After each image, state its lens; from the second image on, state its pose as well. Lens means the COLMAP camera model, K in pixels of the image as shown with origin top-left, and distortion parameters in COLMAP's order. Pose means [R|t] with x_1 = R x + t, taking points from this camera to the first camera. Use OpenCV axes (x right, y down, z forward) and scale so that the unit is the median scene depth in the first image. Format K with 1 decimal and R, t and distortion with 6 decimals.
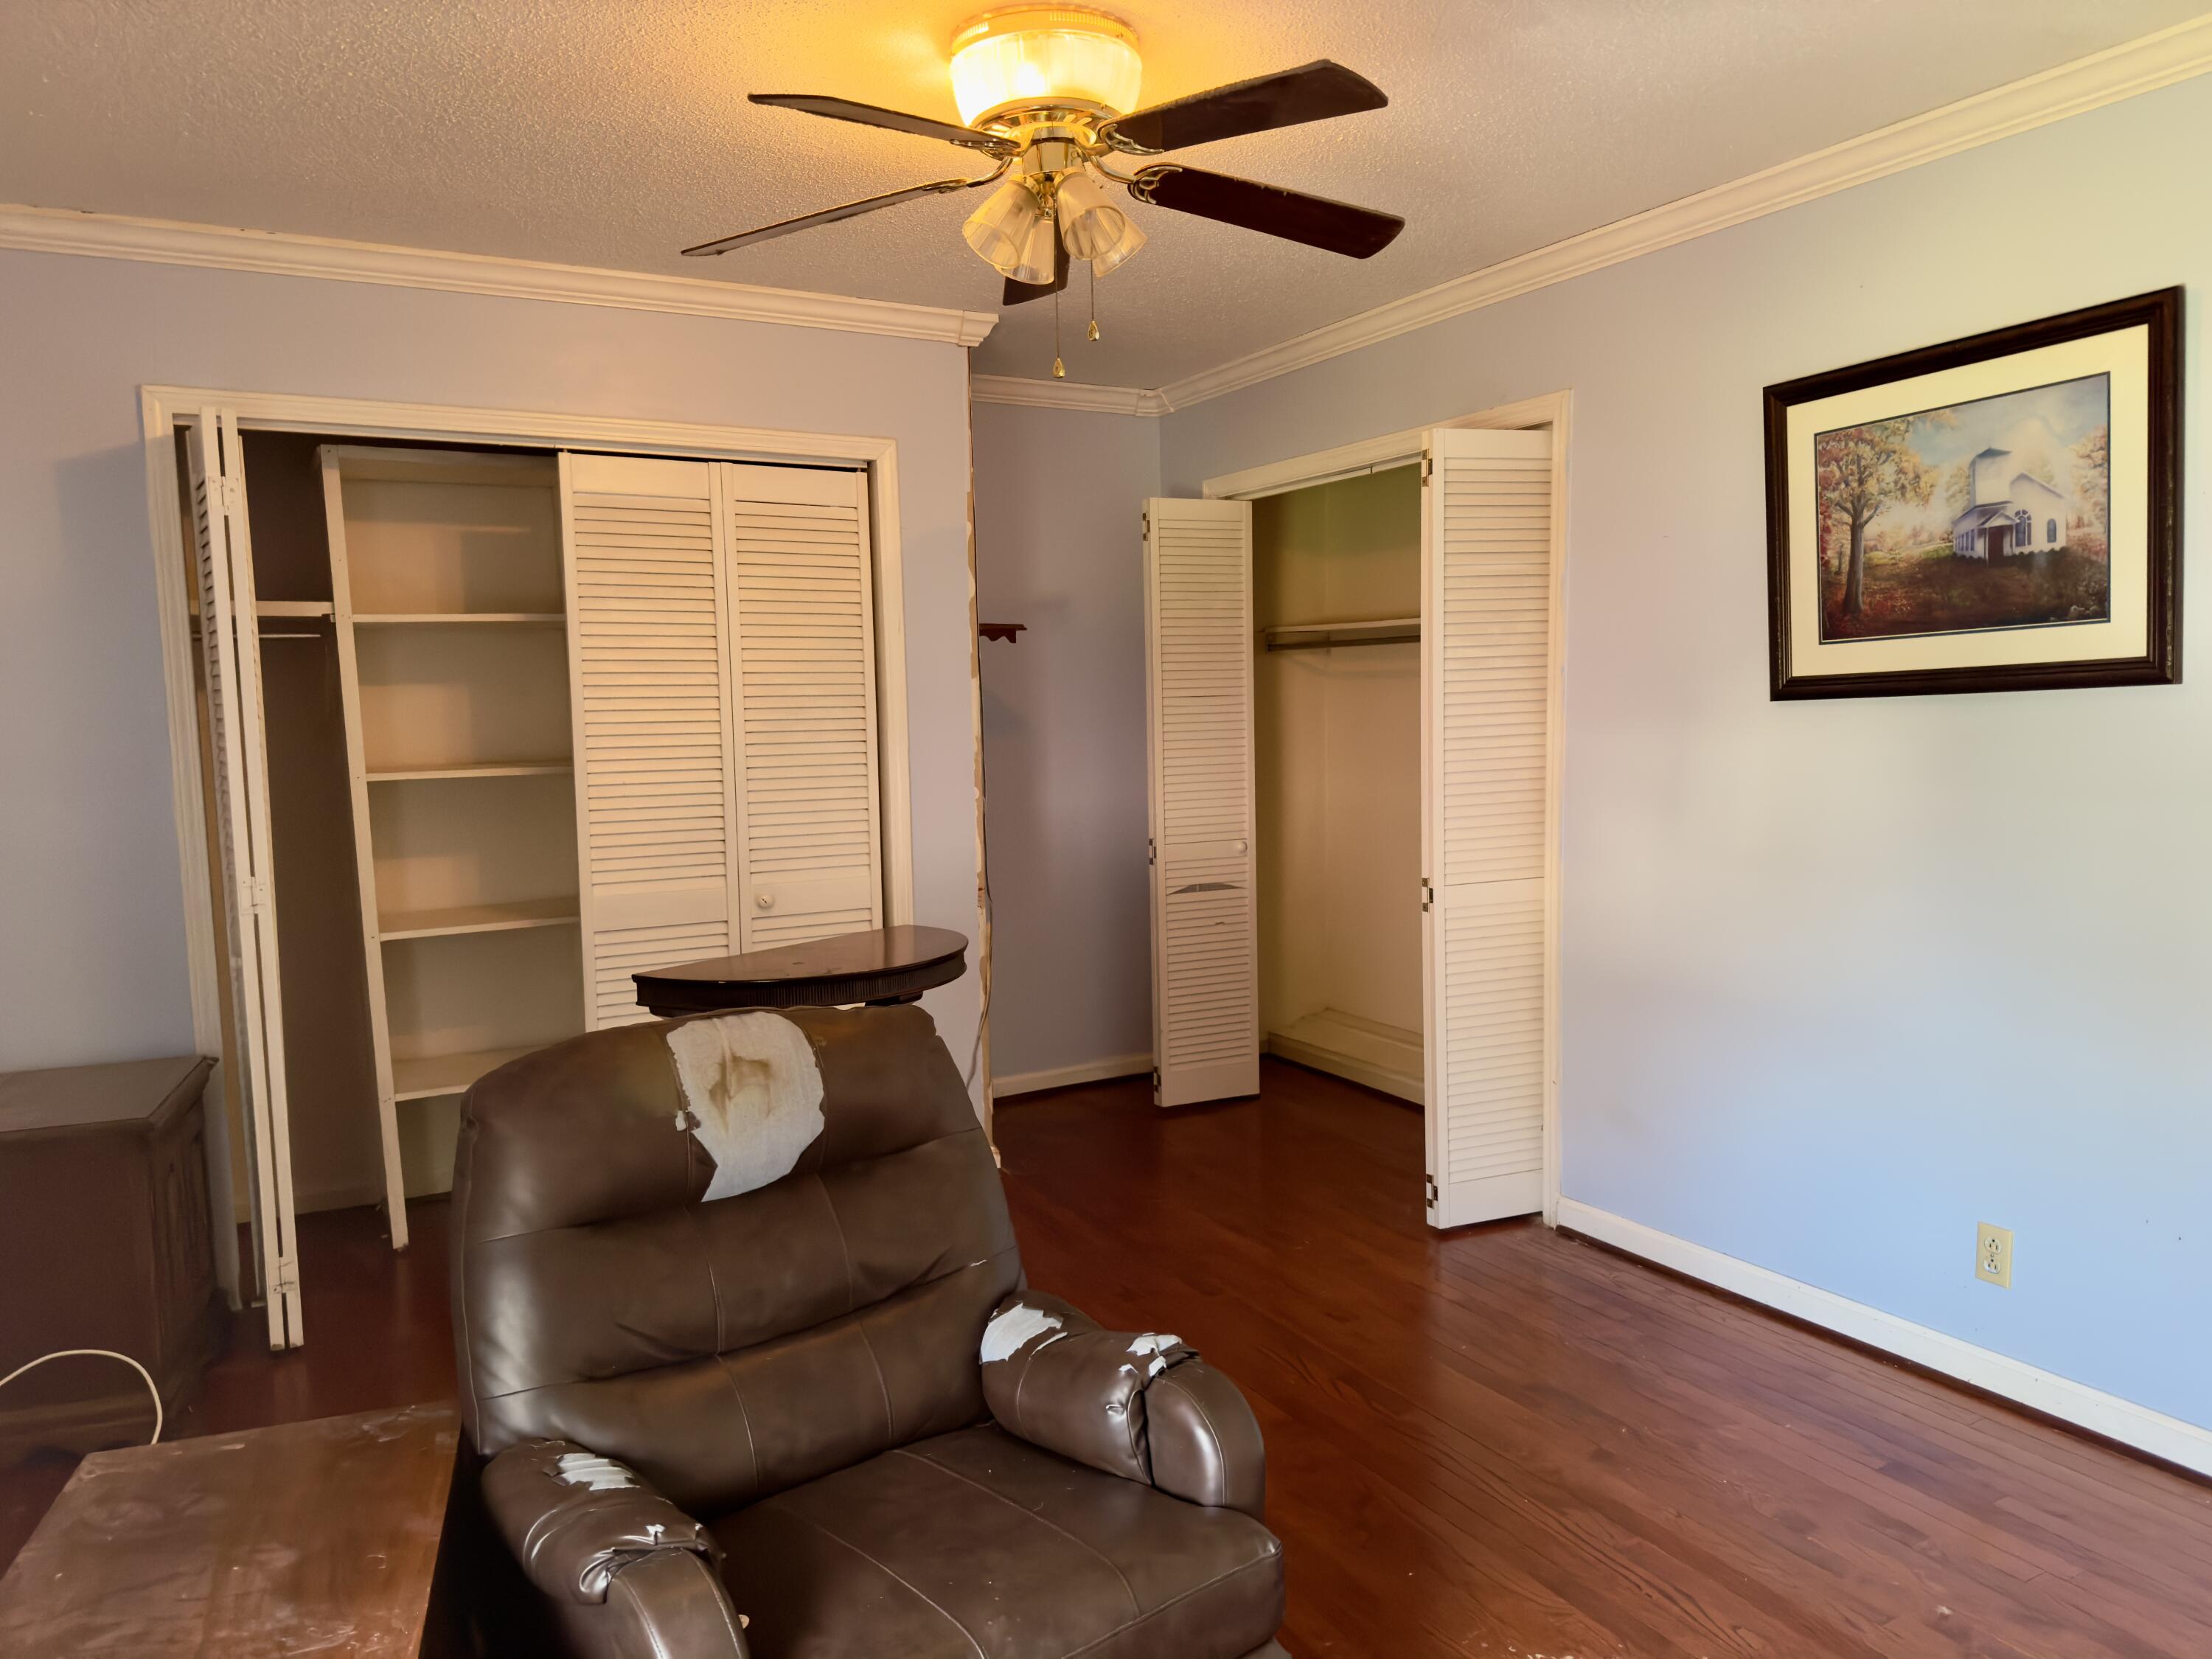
lens RADIAL K [[1547.4, 0, 1106.0], [0, 1547.4, 829.5], [0, 0, 1]] dist [-0.002369, -0.002522]
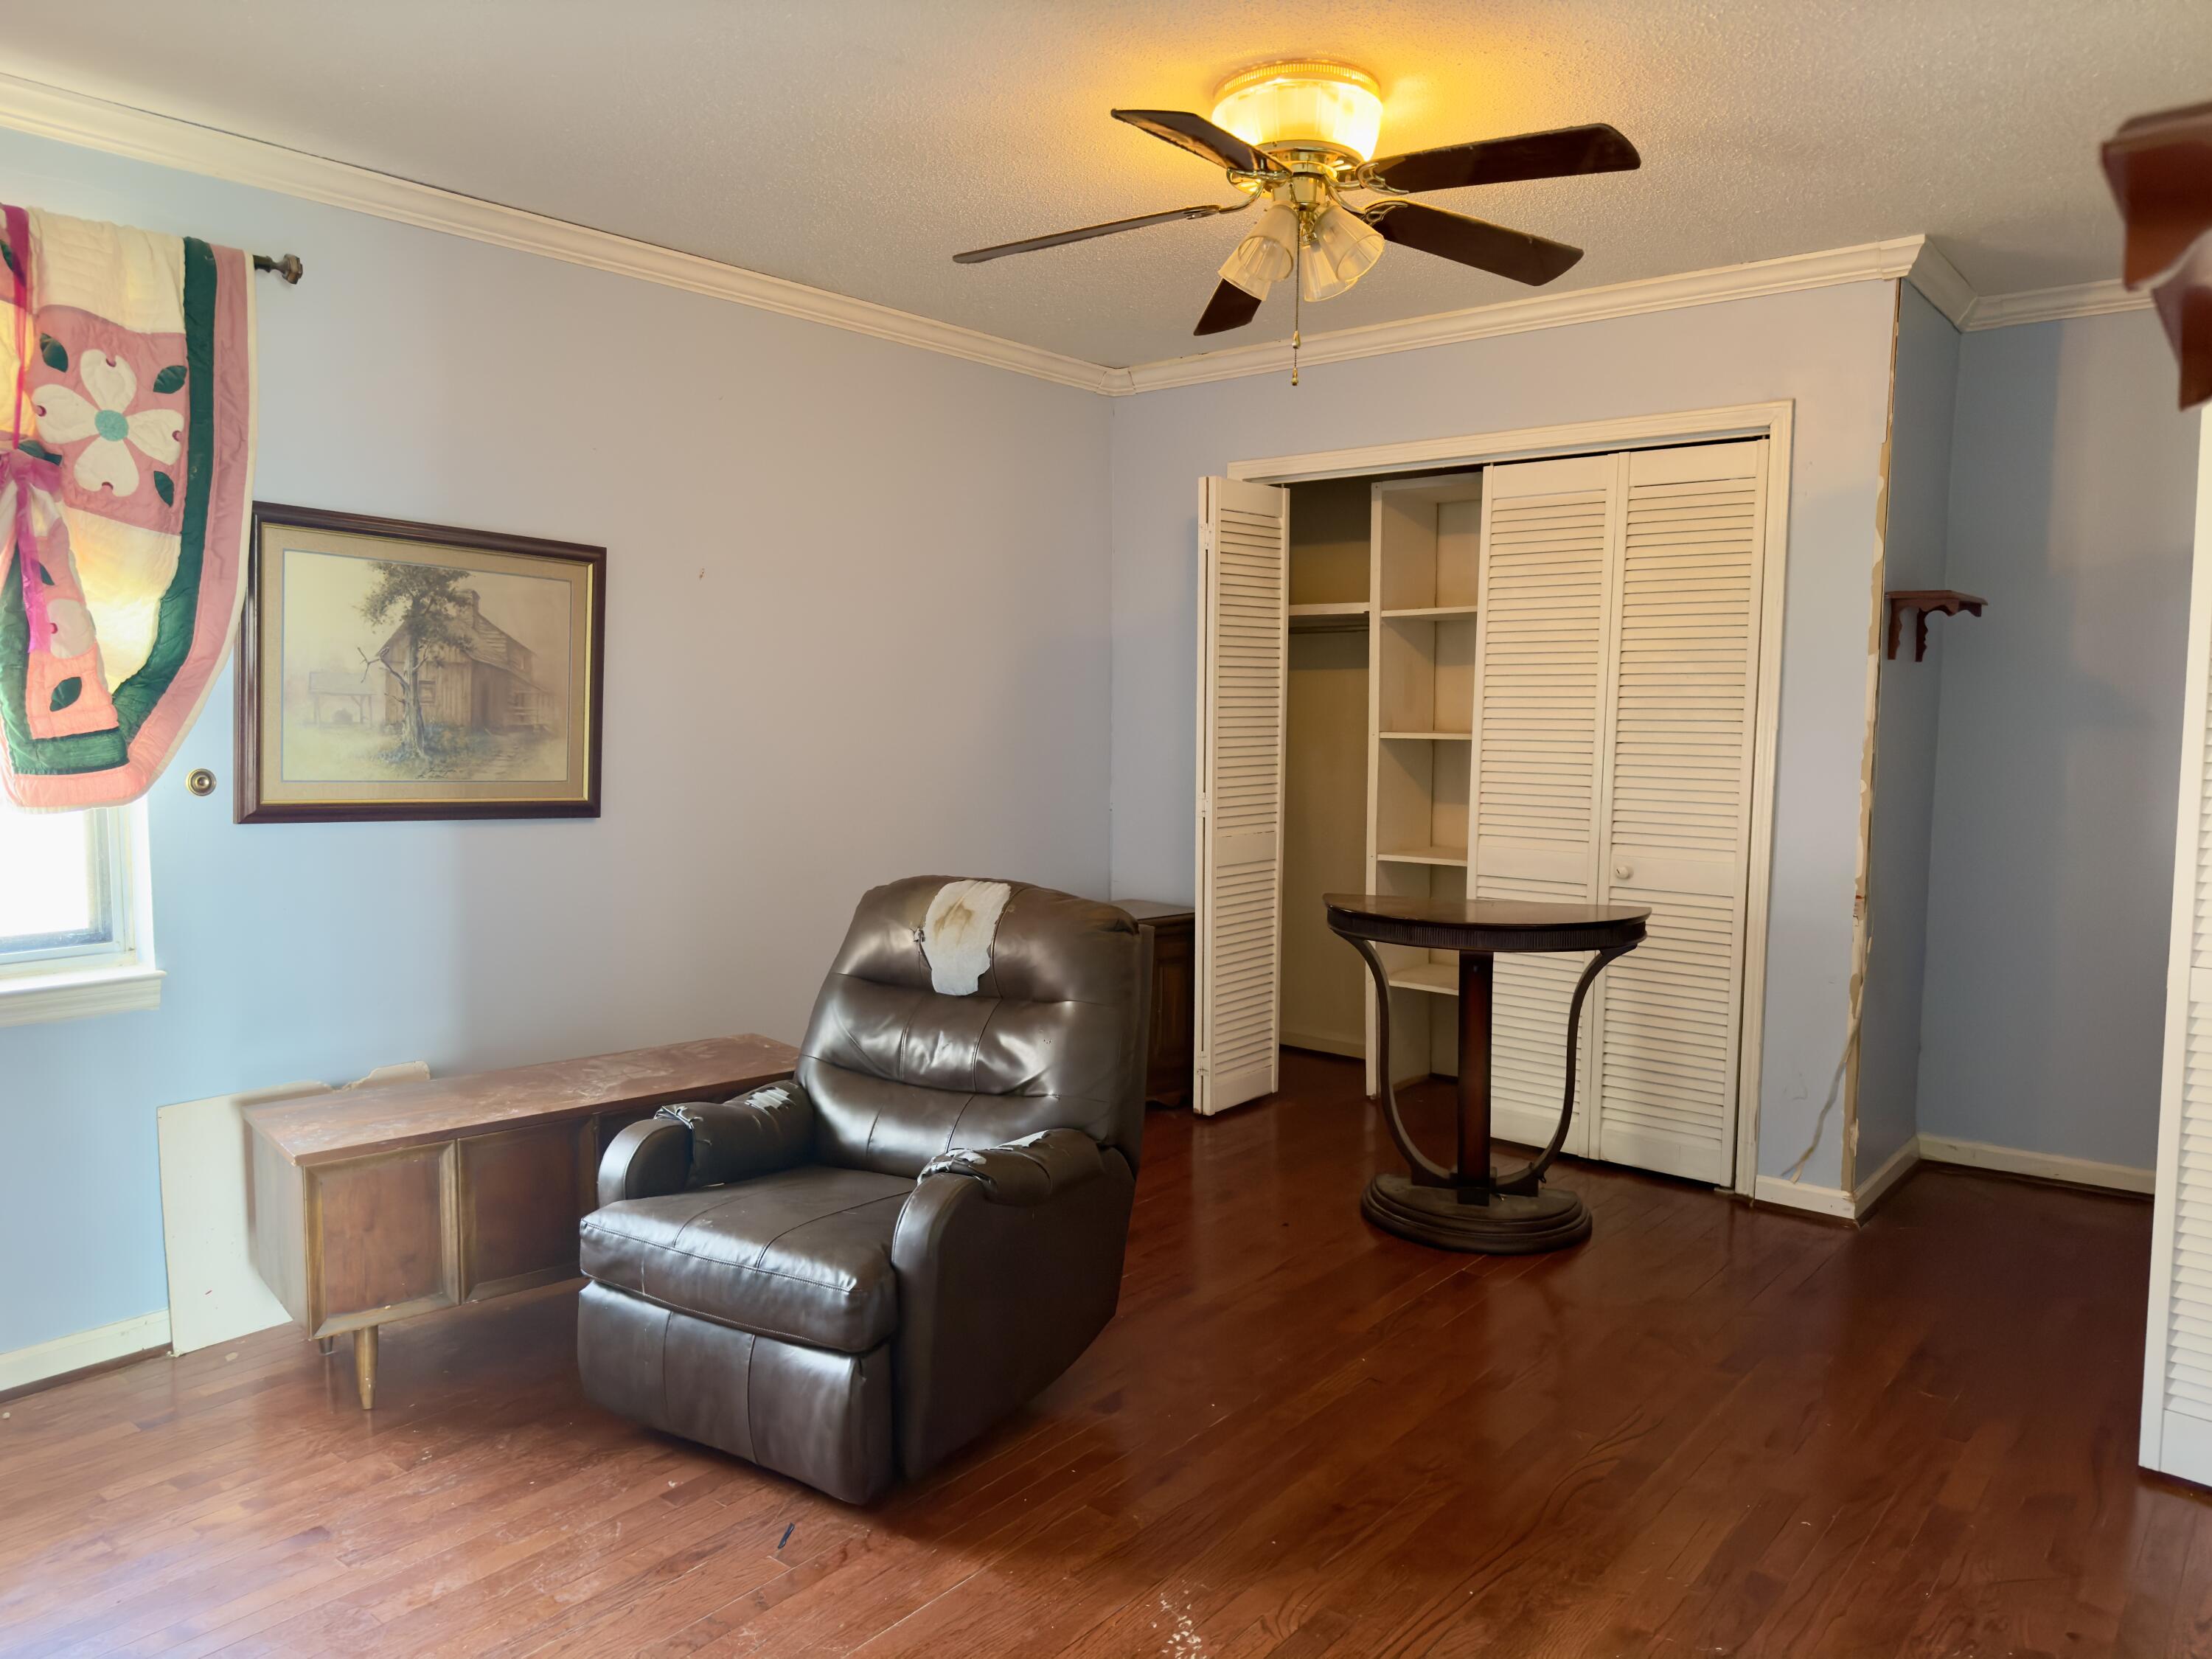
lens RADIAL K [[1547.4, 0, 1106.0], [0, 1547.4, 829.5], [0, 0, 1]] dist [-0.002369, -0.002522]
pose [[0.362404, 0.097347, -0.926923, 0.661280], [-0.092816, 0.993356, 0.068035, -0.022809], [0.927388, 0.061377, 0.369031, 0.316087]]
